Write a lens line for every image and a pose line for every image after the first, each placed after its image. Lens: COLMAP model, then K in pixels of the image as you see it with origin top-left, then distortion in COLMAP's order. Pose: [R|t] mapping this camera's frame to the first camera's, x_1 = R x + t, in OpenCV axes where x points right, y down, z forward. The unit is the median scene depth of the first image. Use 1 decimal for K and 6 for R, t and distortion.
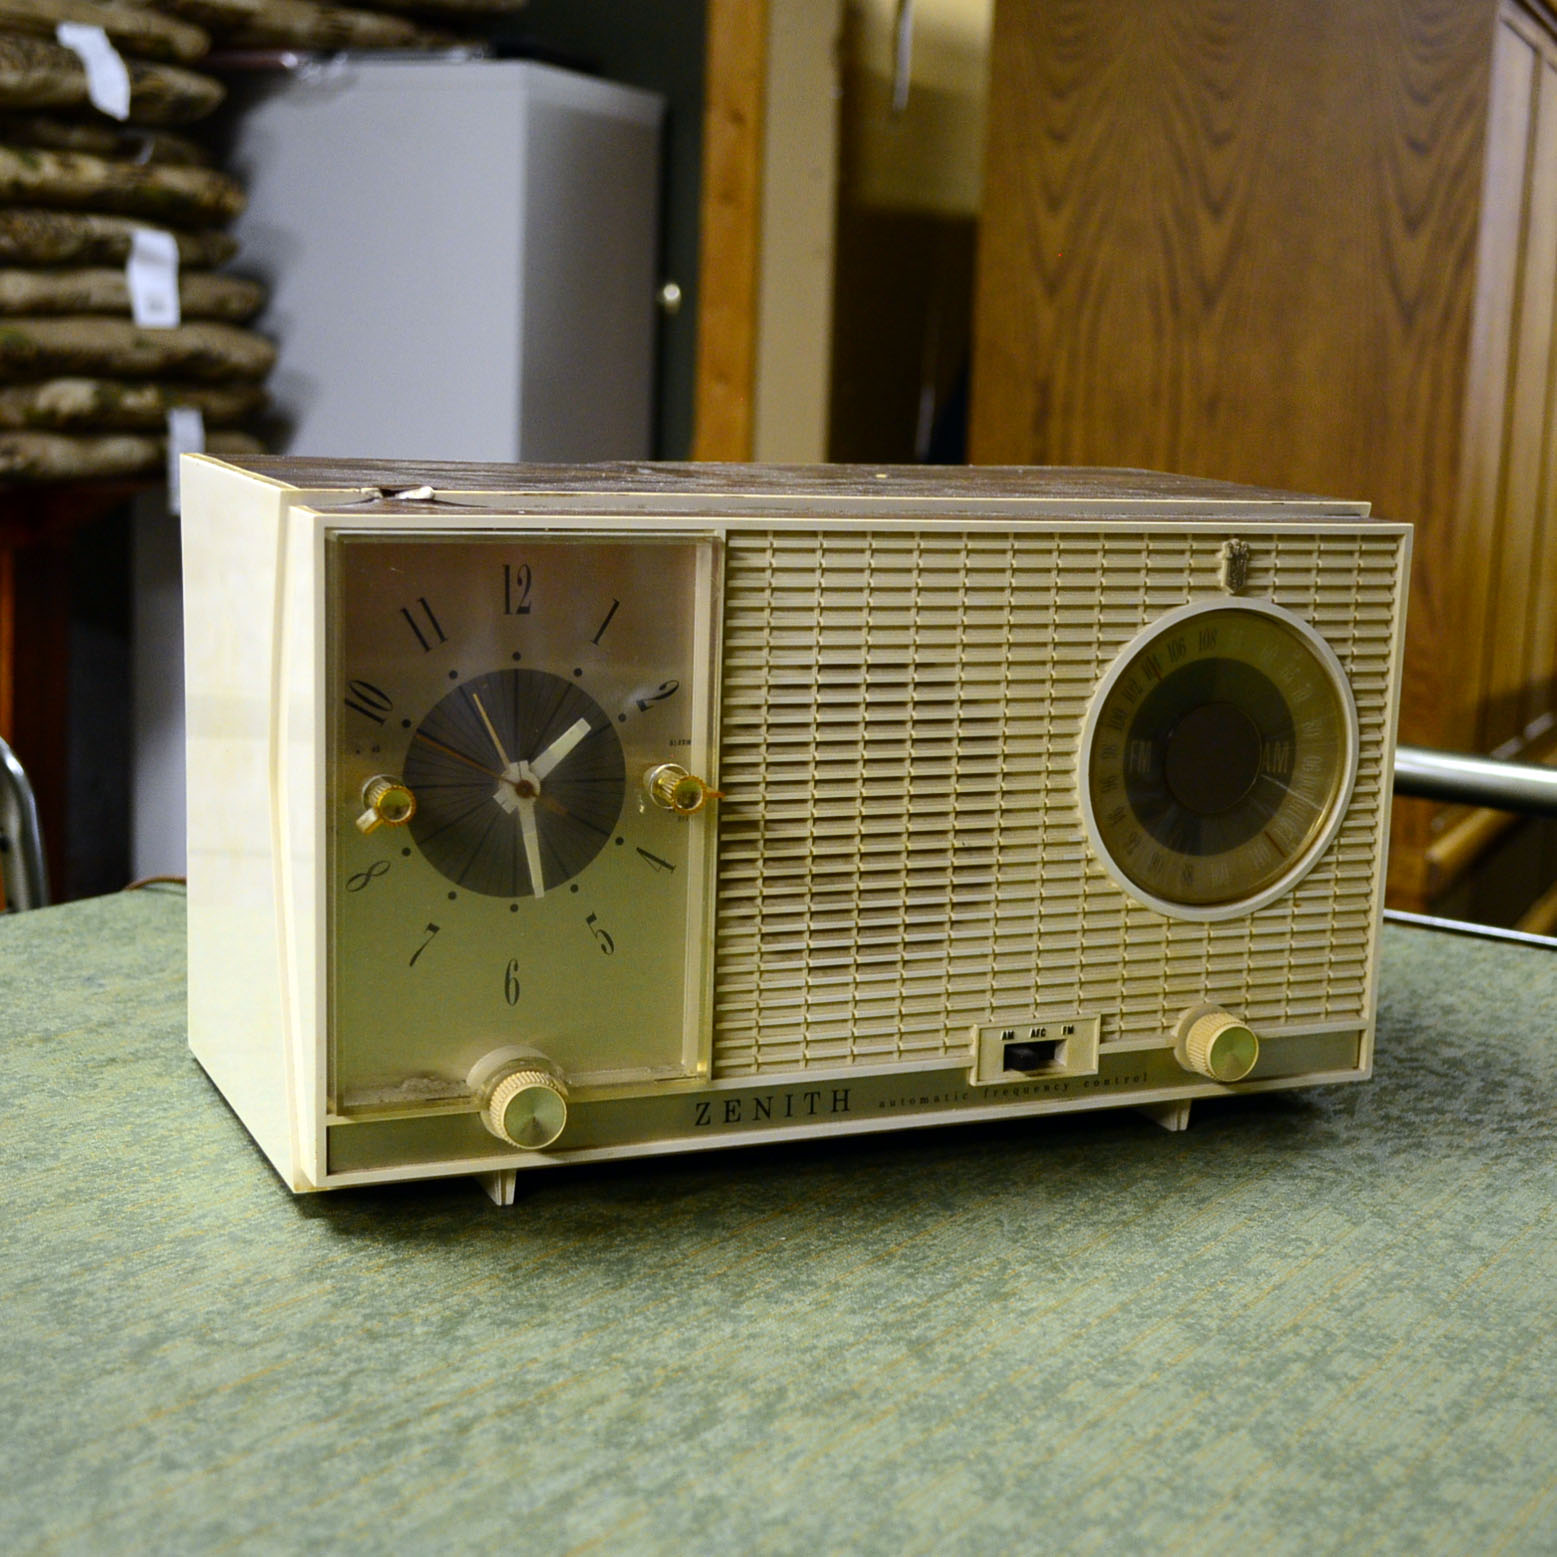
lens RADIAL K [[2498.8, 0, 787.4], [0, 2498.8, 782.2], [0, 0, 1]] dist [-0.021447, 0.000000]
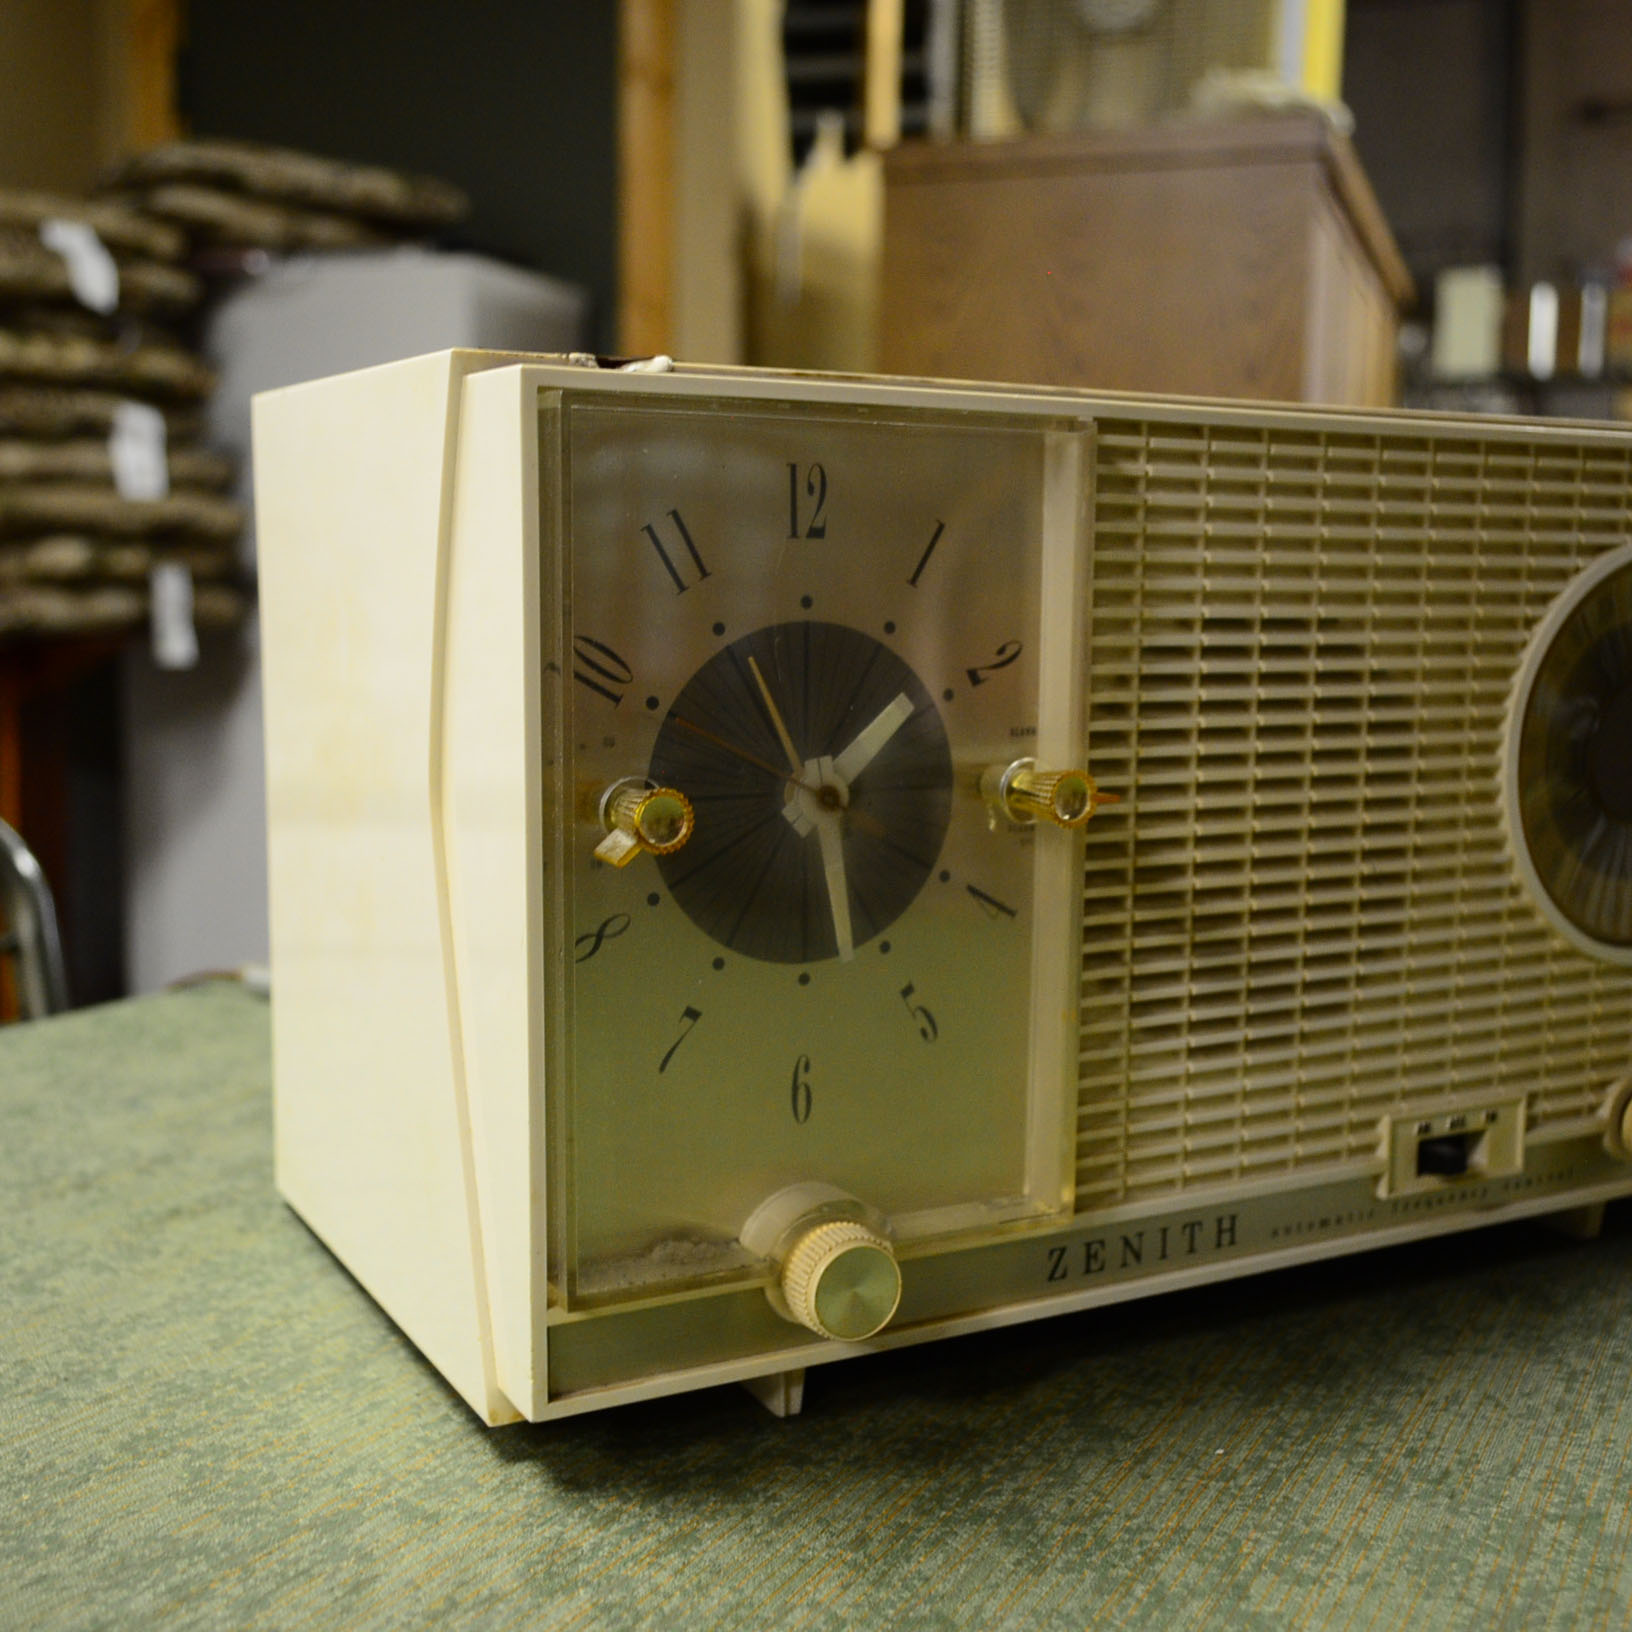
lens RADIAL K [[1966.9, 0, 807.6], [0, 1966.9, 818.0], [0, 0, 1]] dist [-0.007991, 0.000000]
pose [[0.996009, -0.032570, 0.083096, -0.147759], [0.035763, 0.998666, -0.037234, 0.026031], [-0.081773, 0.040057, 0.995846, 0.457418]]
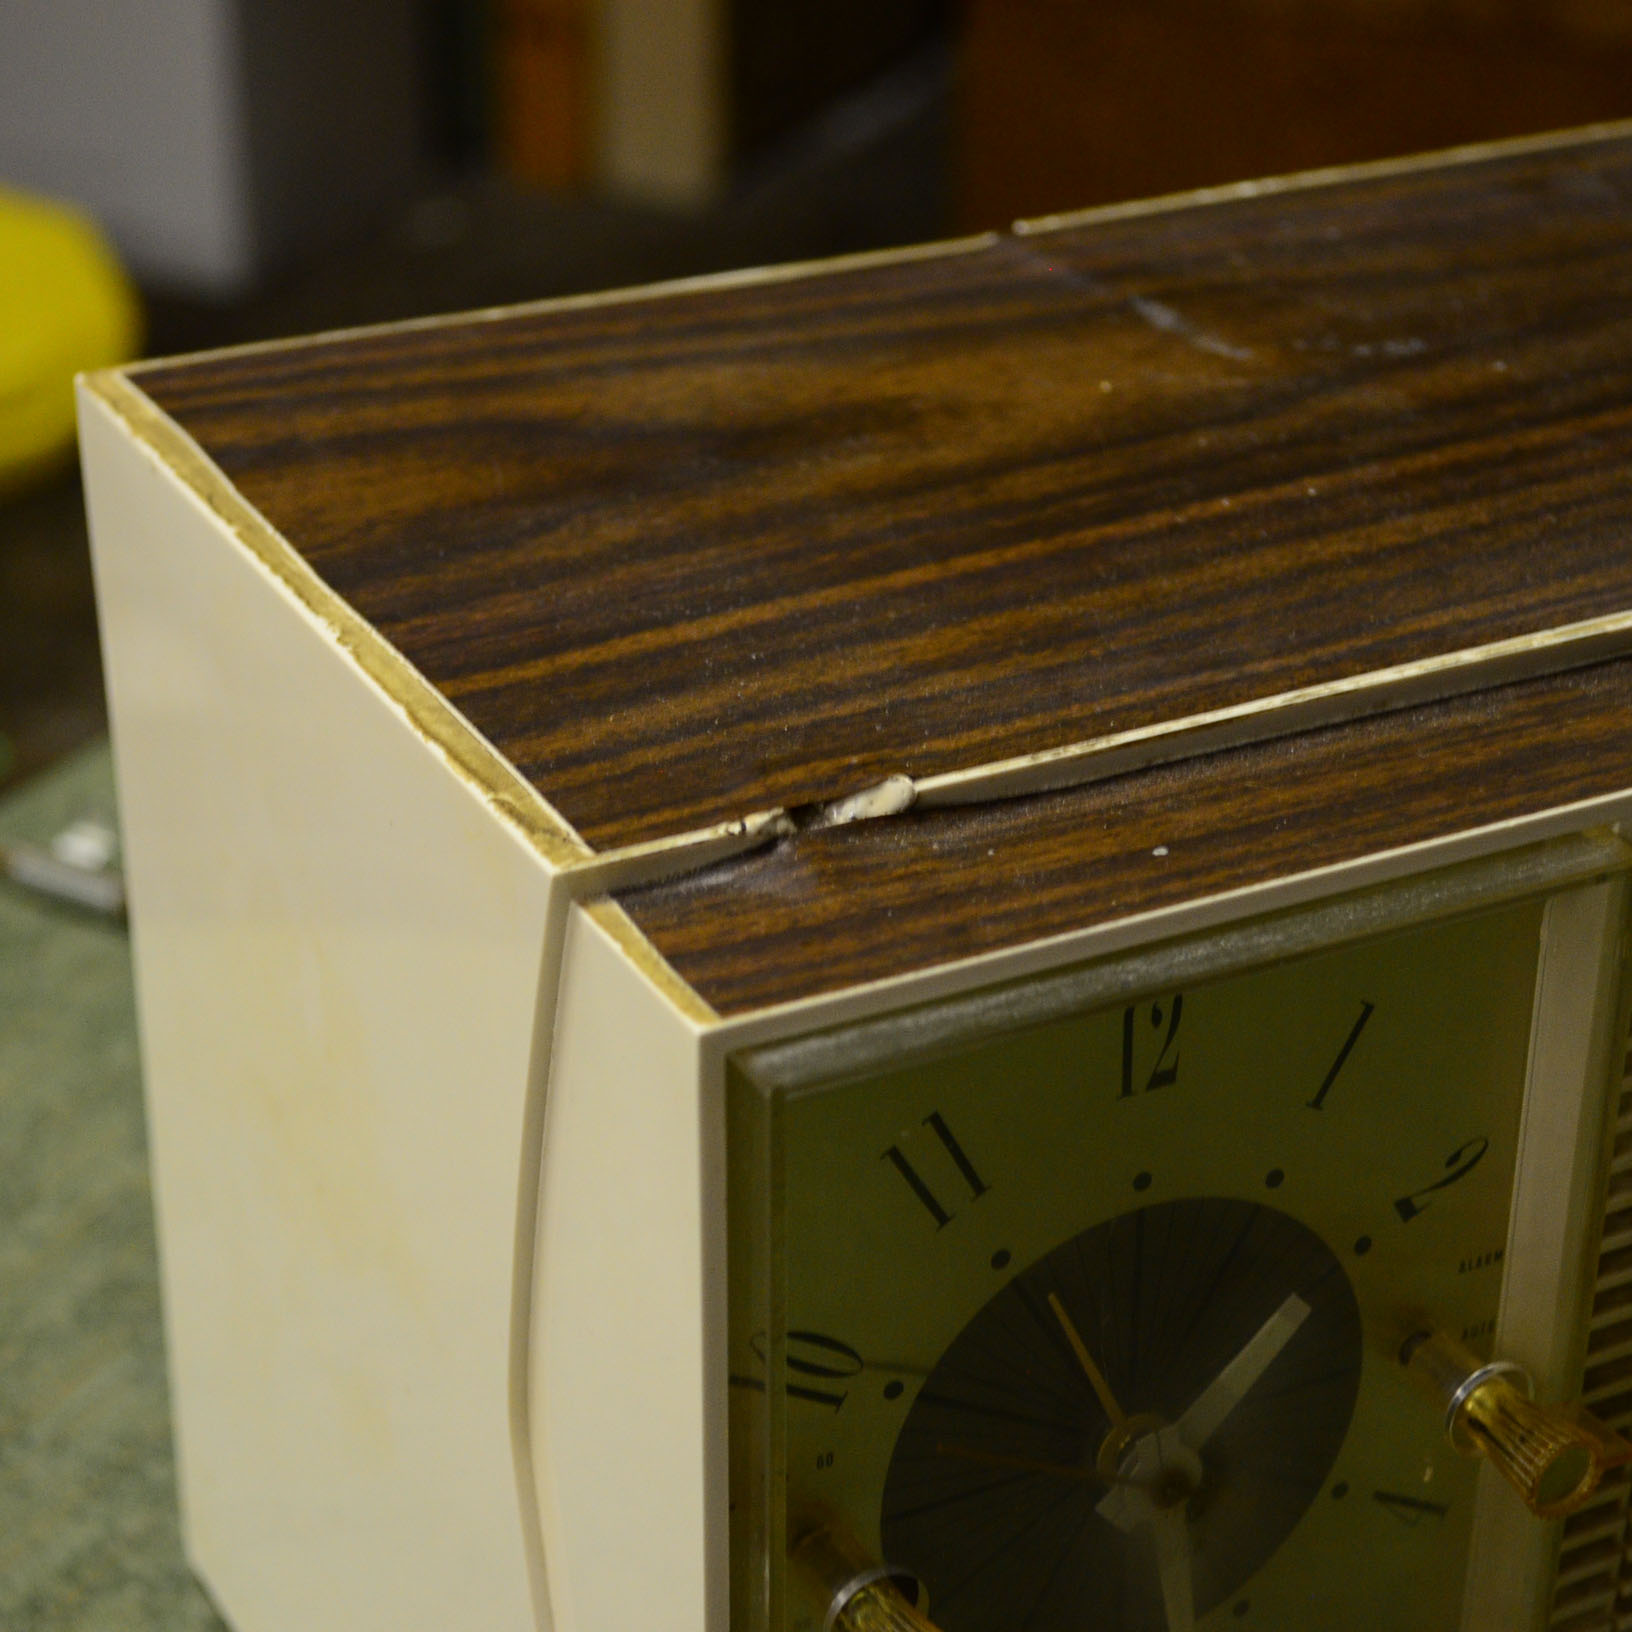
lens RADIAL K [[3686.9, 0, 817.3], [0, 3686.9, 818.6], [0, 0, 1]] dist [-0.054966, 0.000000]
pose [[0.996342, -0.058328, 0.062461, -0.185888], [0.036770, 0.952347, 0.302793, -0.274335], [-0.077146, -0.299388, 0.951007, 0.442751]]
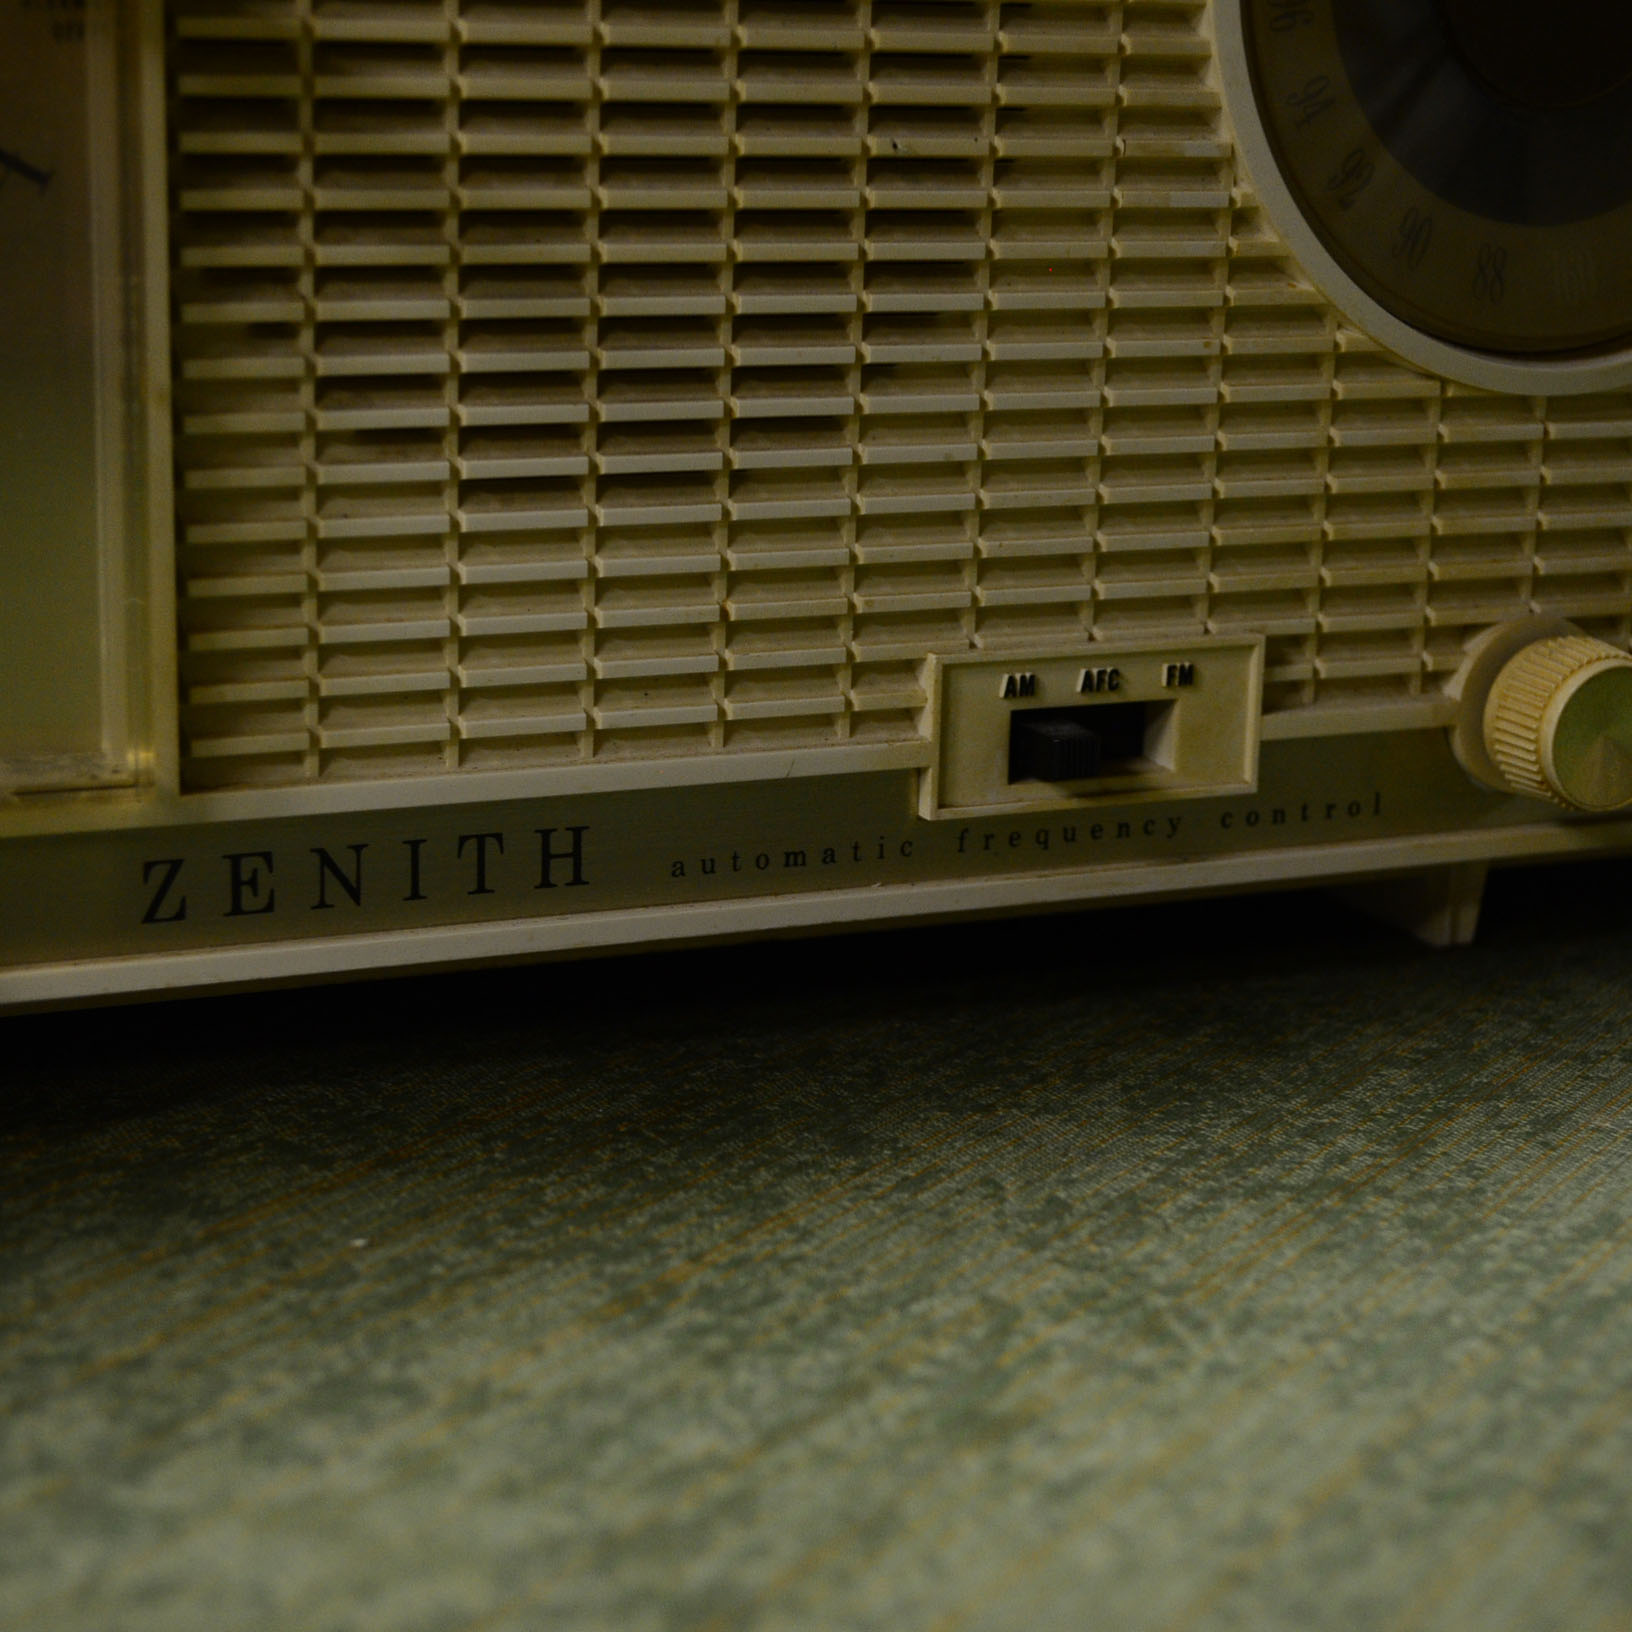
lens RADIAL K [[3376.4, 0, 816.7], [0, 3376.4, 821.2], [0, 0, 1]] dist [-0.019685, 0.000000]
pose [[0.999783, -0.005167, 0.020193, 0.050467], [0.003509, 0.996684, 0.081295, 0.085365], [-0.020546, -0.081206, 0.996486, 0.527368]]
